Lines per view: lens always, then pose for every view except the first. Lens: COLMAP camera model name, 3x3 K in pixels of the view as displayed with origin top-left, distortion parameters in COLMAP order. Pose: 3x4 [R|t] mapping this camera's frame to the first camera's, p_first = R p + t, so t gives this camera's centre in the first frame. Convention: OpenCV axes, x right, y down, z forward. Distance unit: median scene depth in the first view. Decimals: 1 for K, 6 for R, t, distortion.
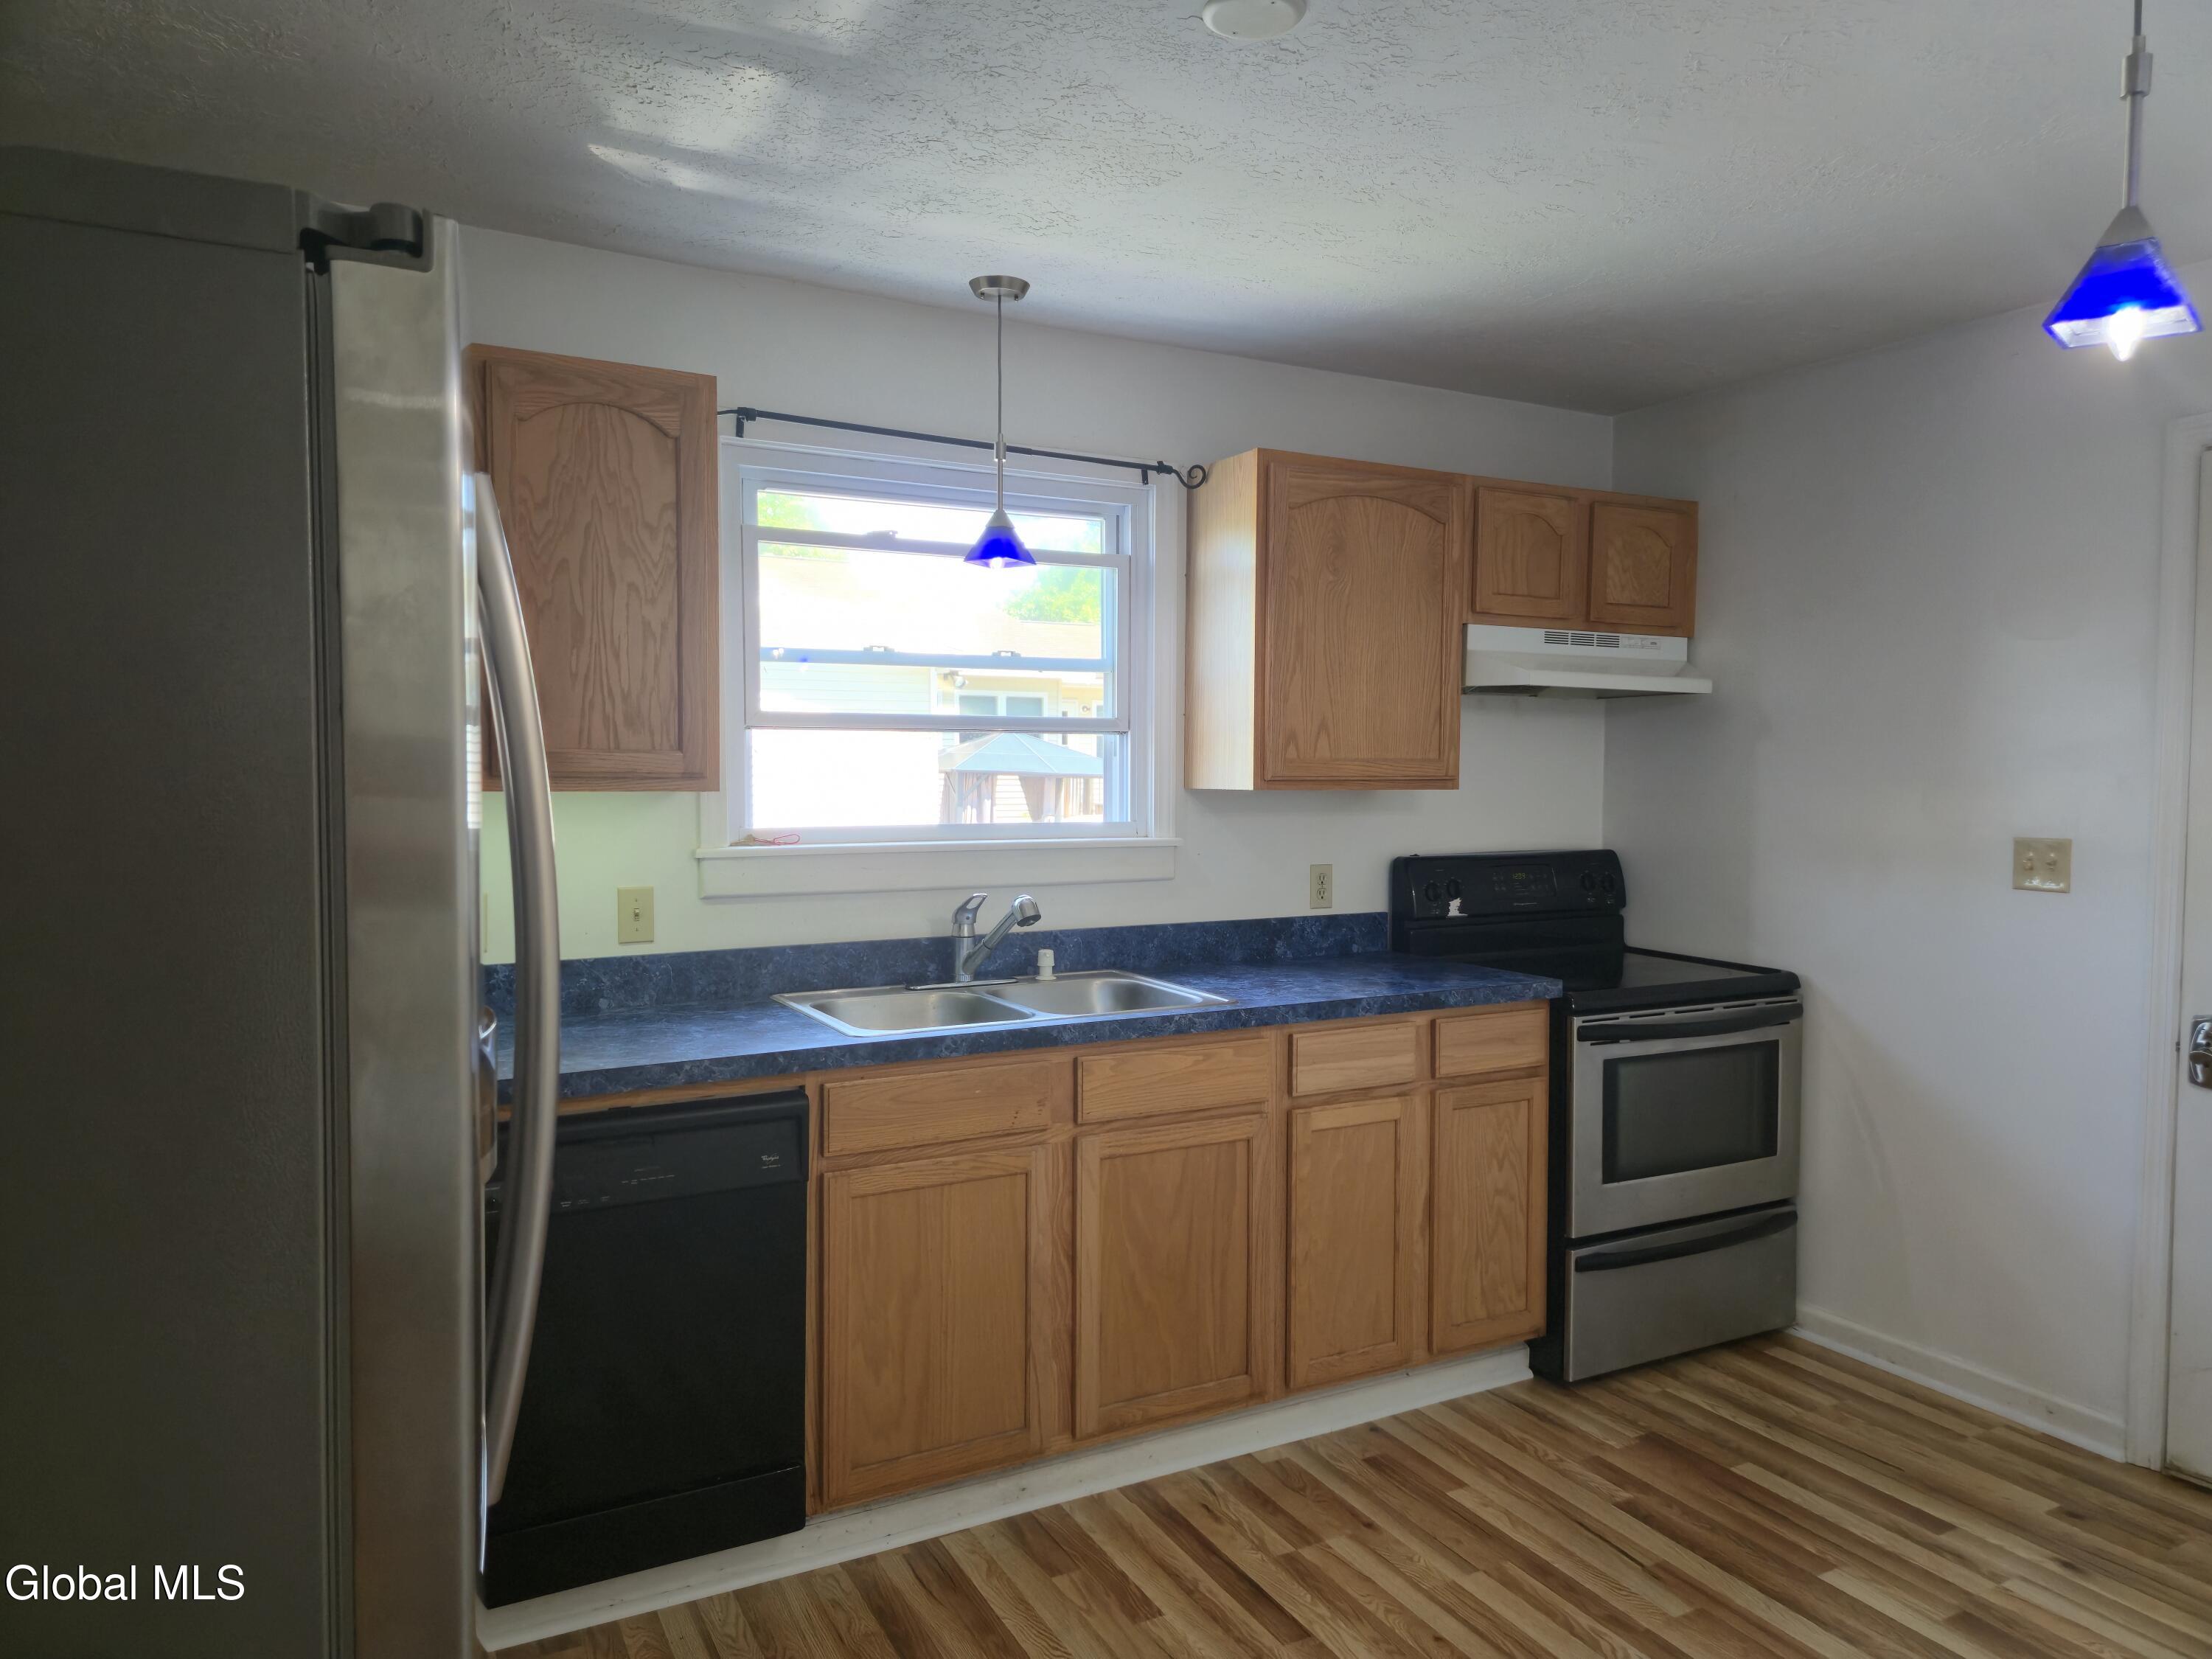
lens RADIAL K [[1485.0, 0, 1097.8], [0, 1485.0, 838.4], [0, 0, 1]] dist [0.062232, -0.056240]
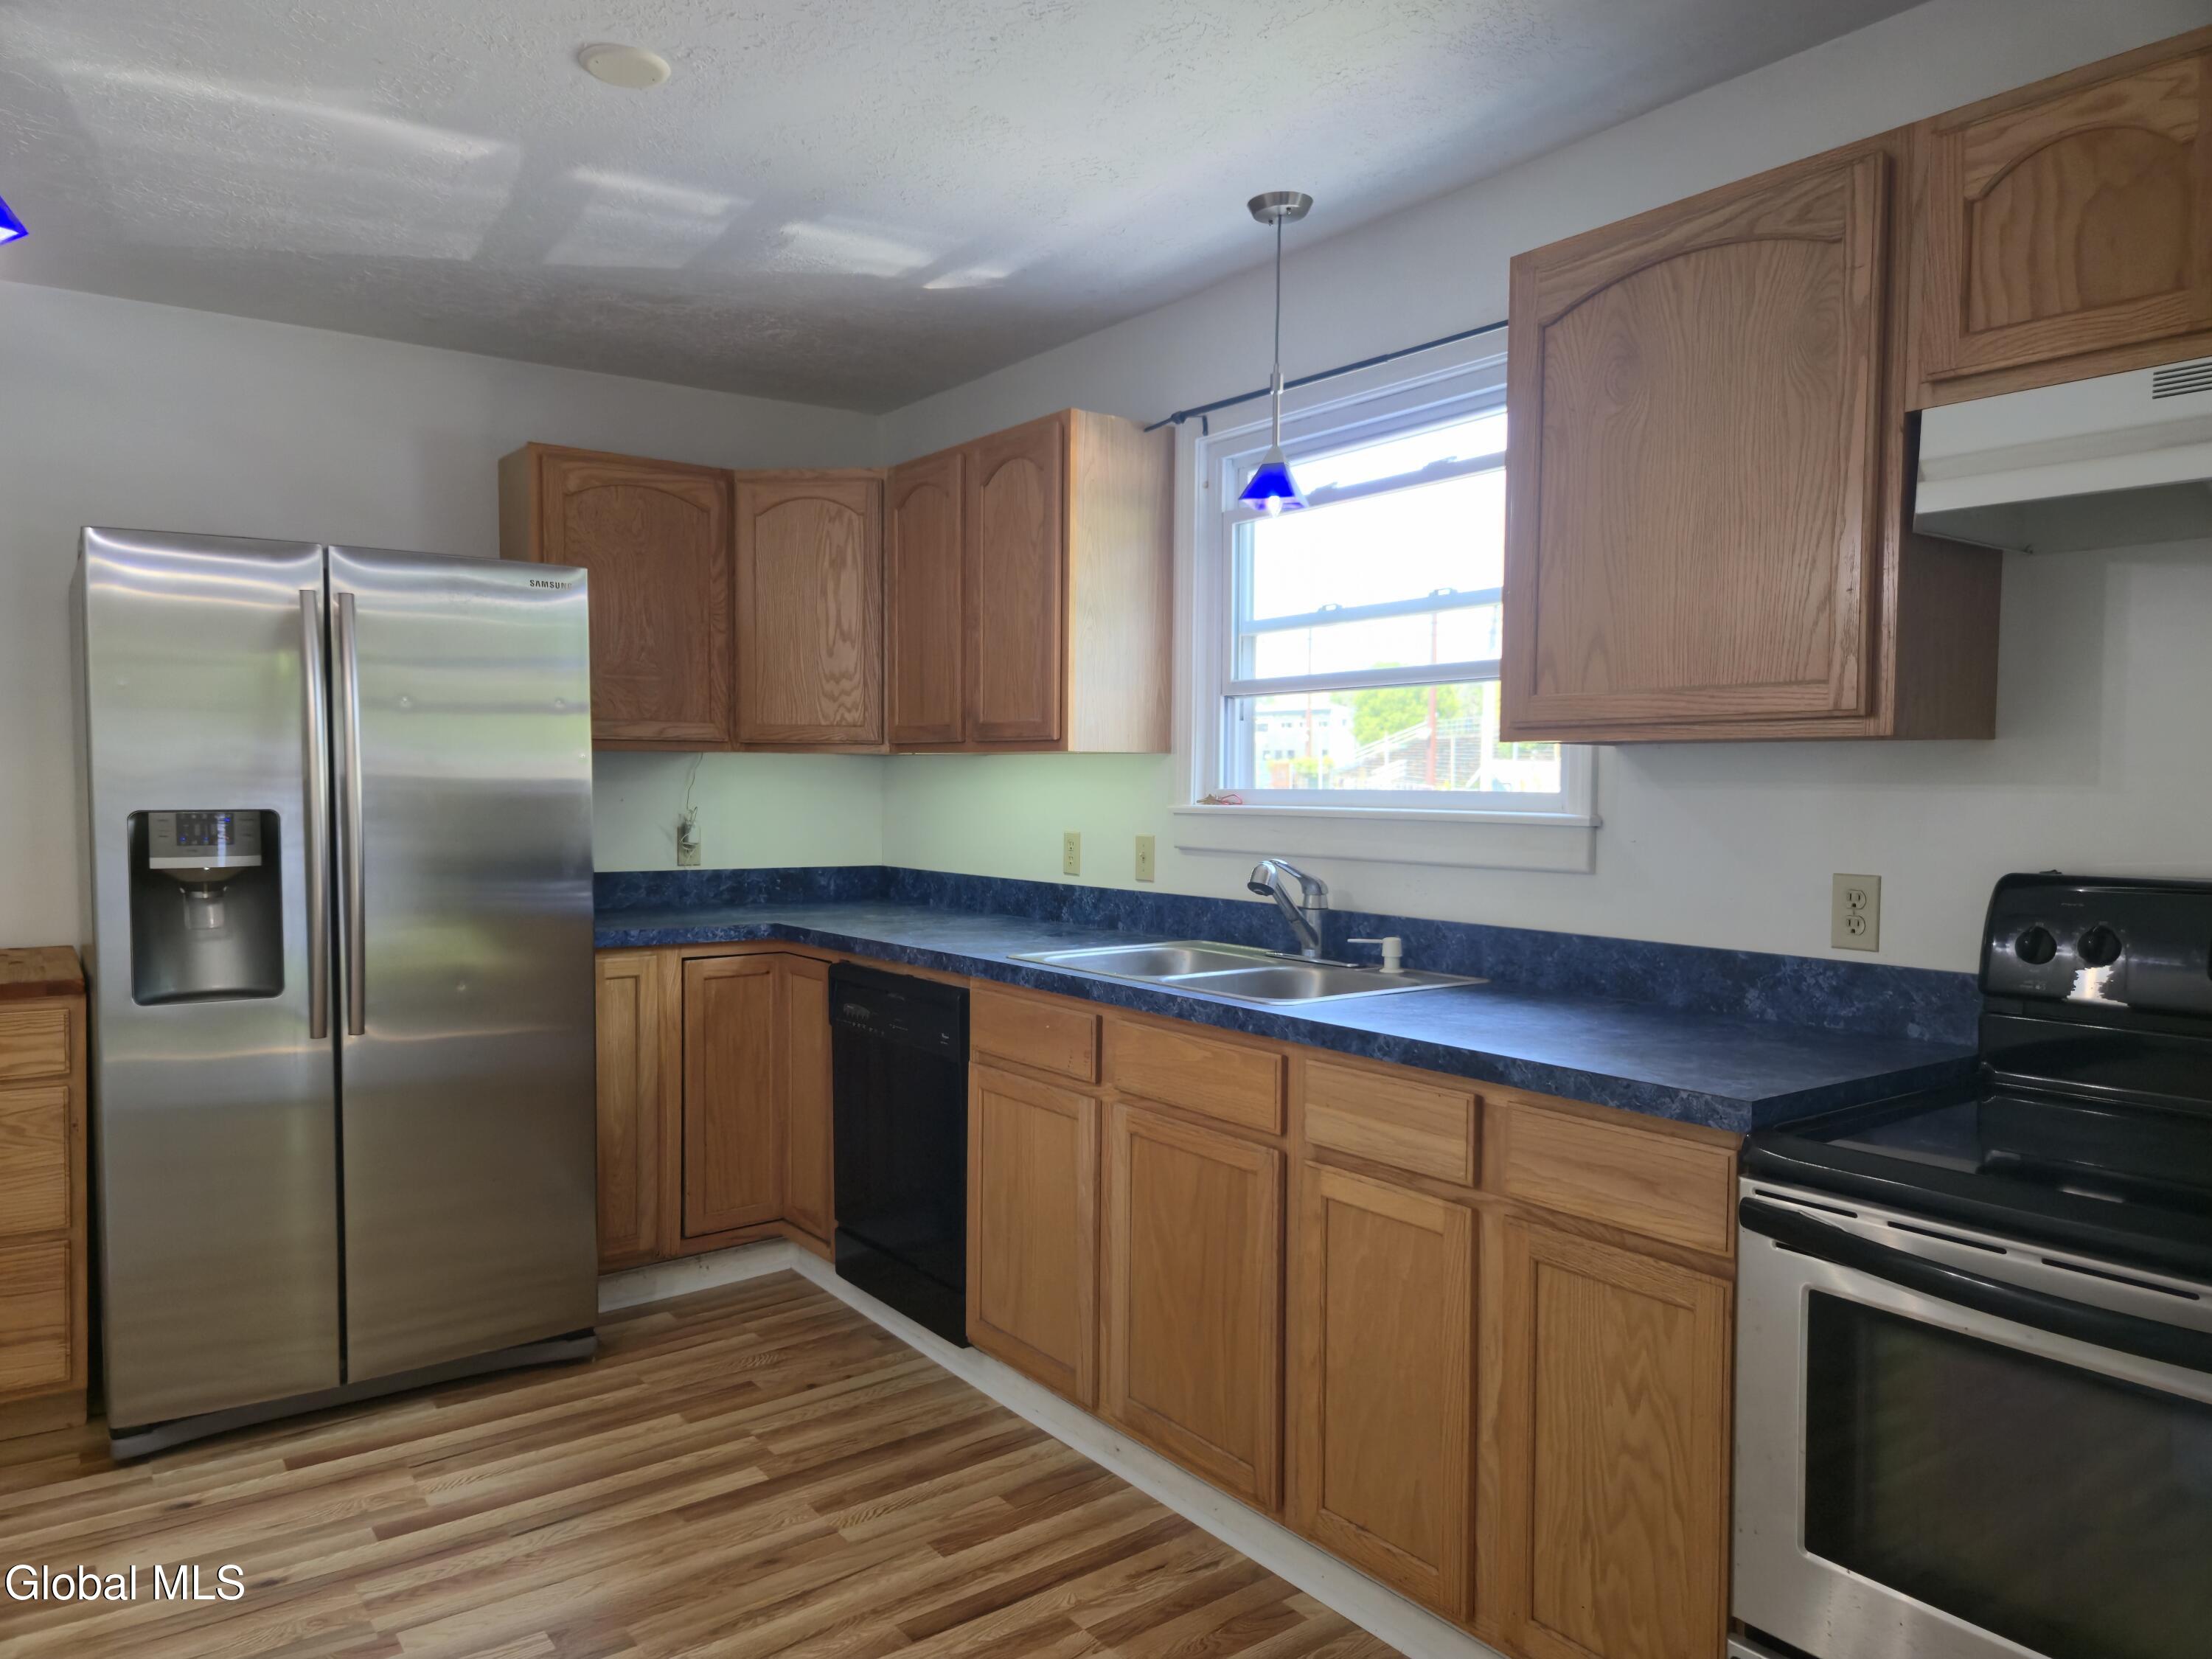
lens RADIAL K [[1485.0, 0, 1097.8], [0, 1485.0, 838.4], [0, 0, 1]] dist [0.062232, -0.056240]
pose [[0.144004, 0.035660, -0.988934, 0.853457], [-0.054080, 0.998141, 0.028117, 0.003838], [0.988098, 0.049433, 0.145664, 0.770397]]
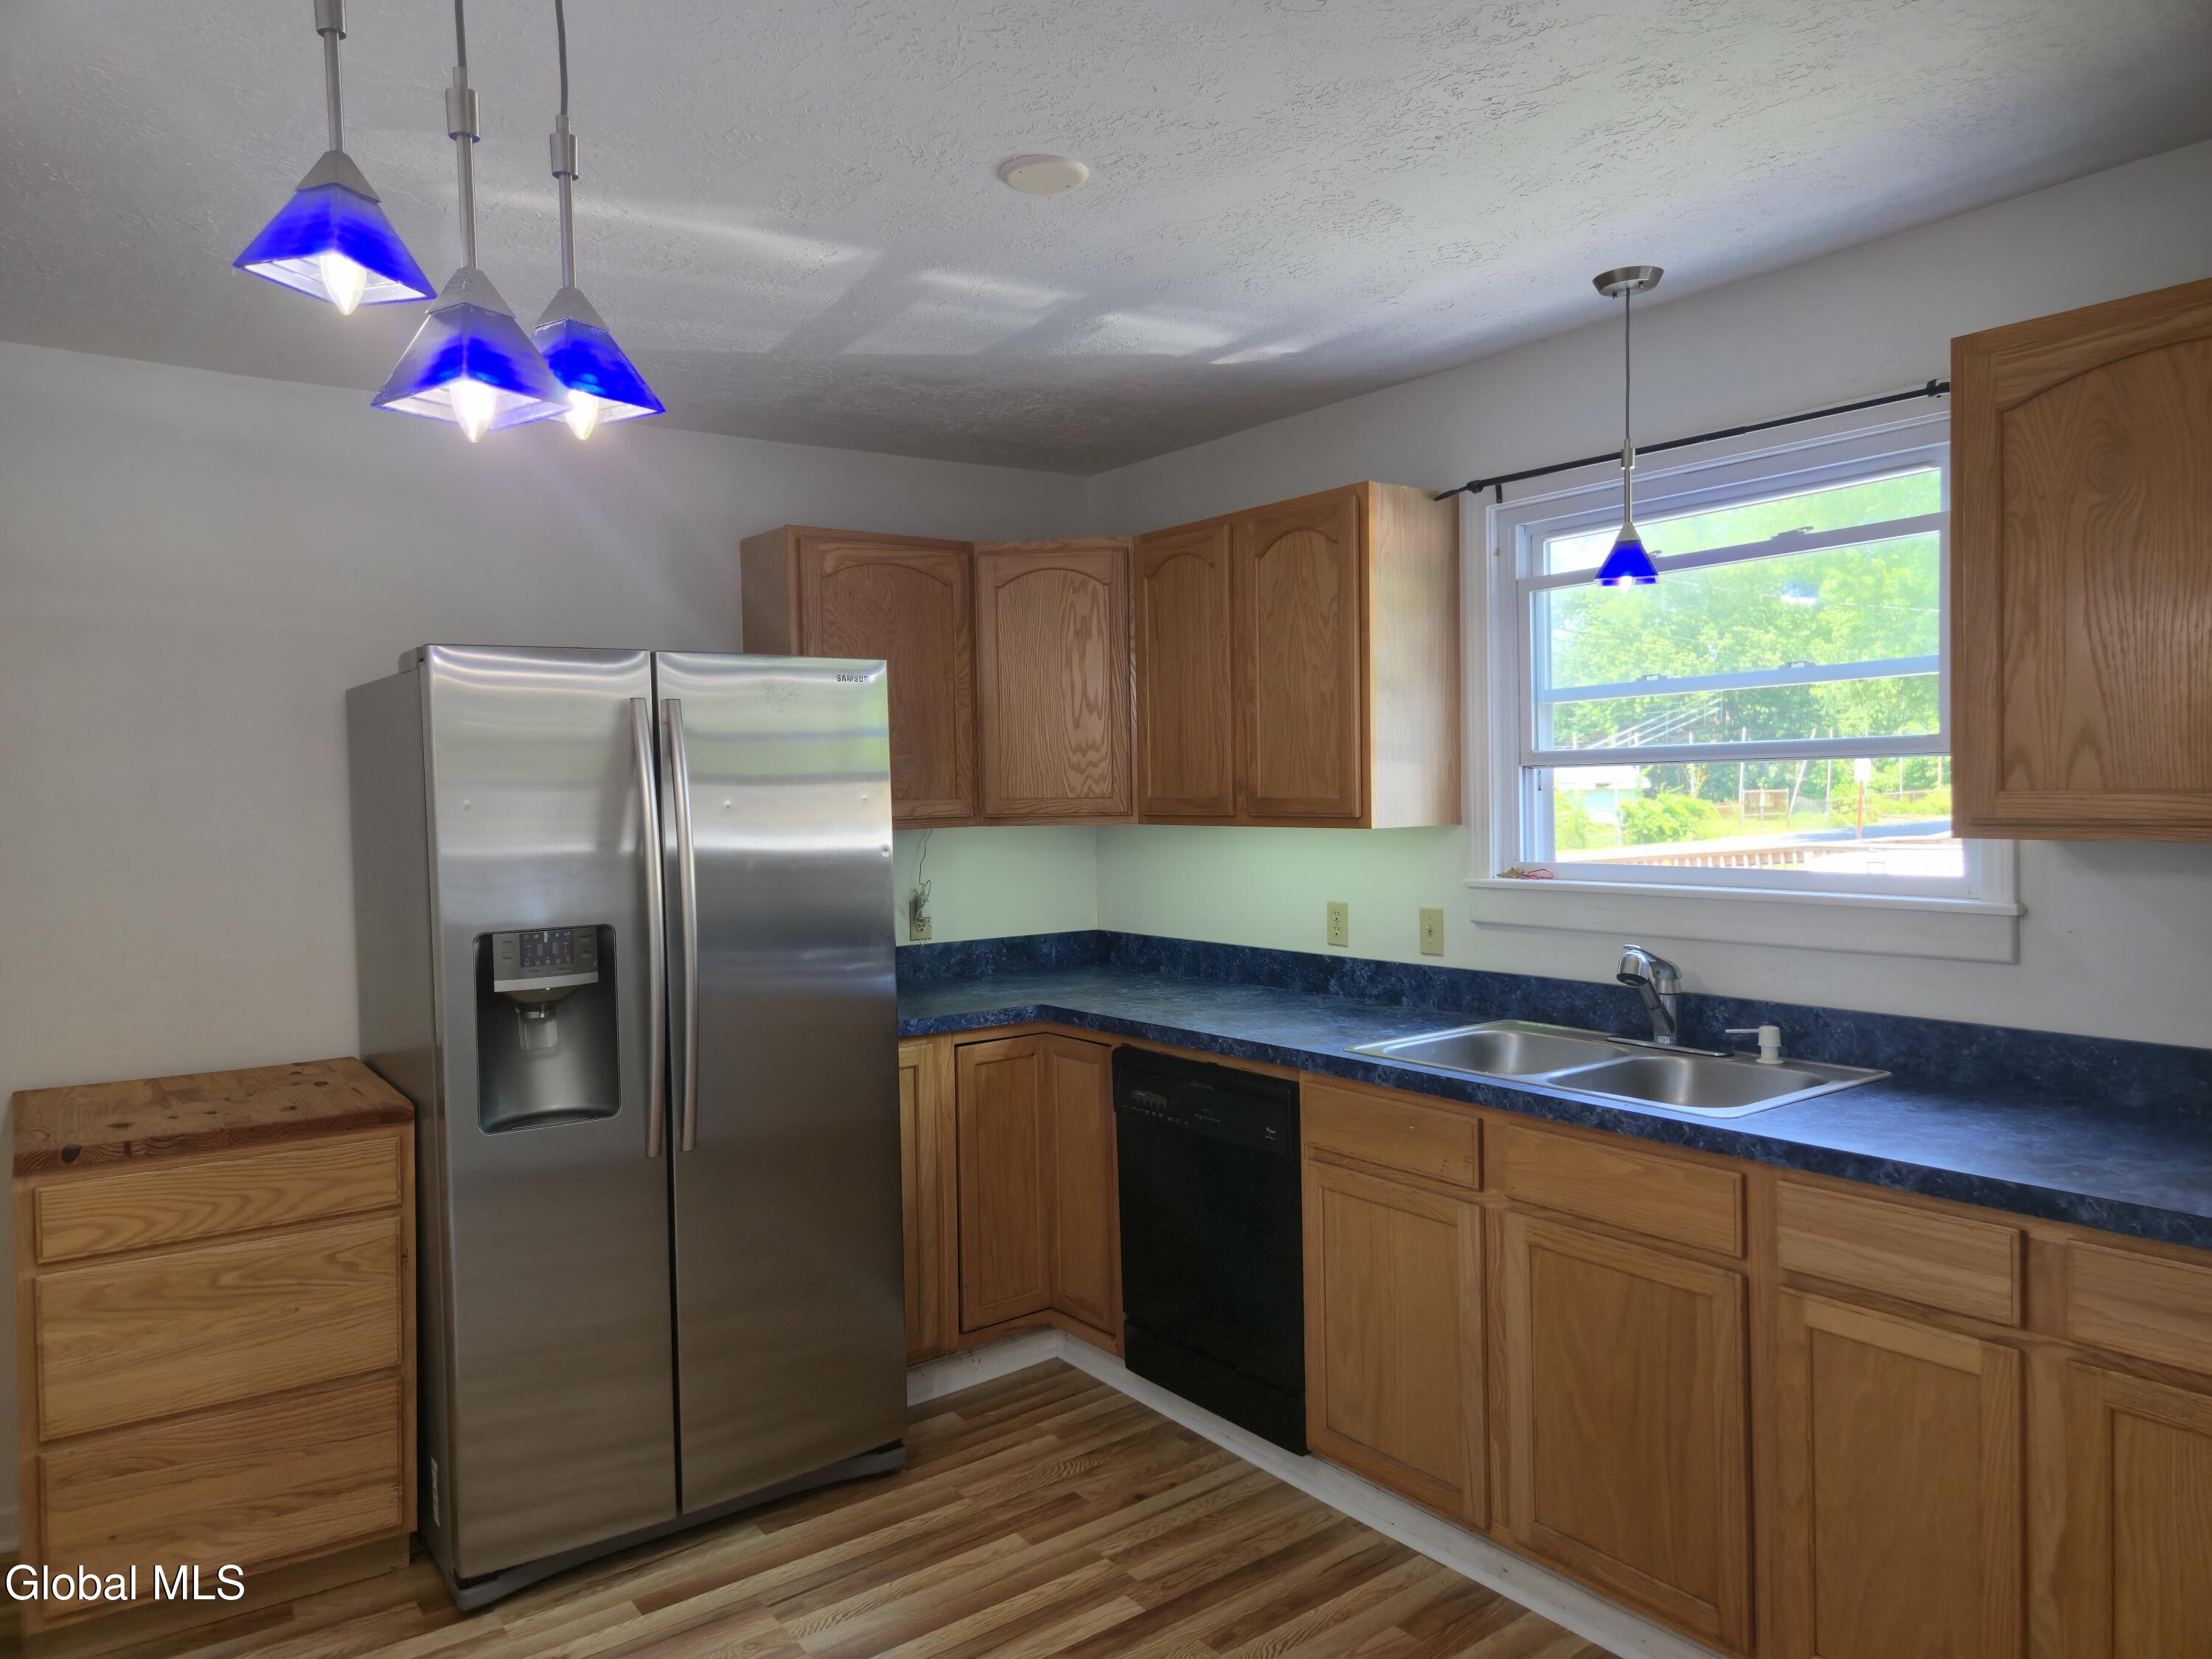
lens RADIAL K [[1477.2, 0, 1112.6], [0, 1477.2, 818.4], [0, 0, 1]] dist [0.069220, -0.056352]
pose [[0.150230, 0.014501, -0.988545, 0.790557], [-0.026367, 0.999596, 0.010656, -0.042328], [0.988299, 0.024464, 0.150551, 0.561556]]
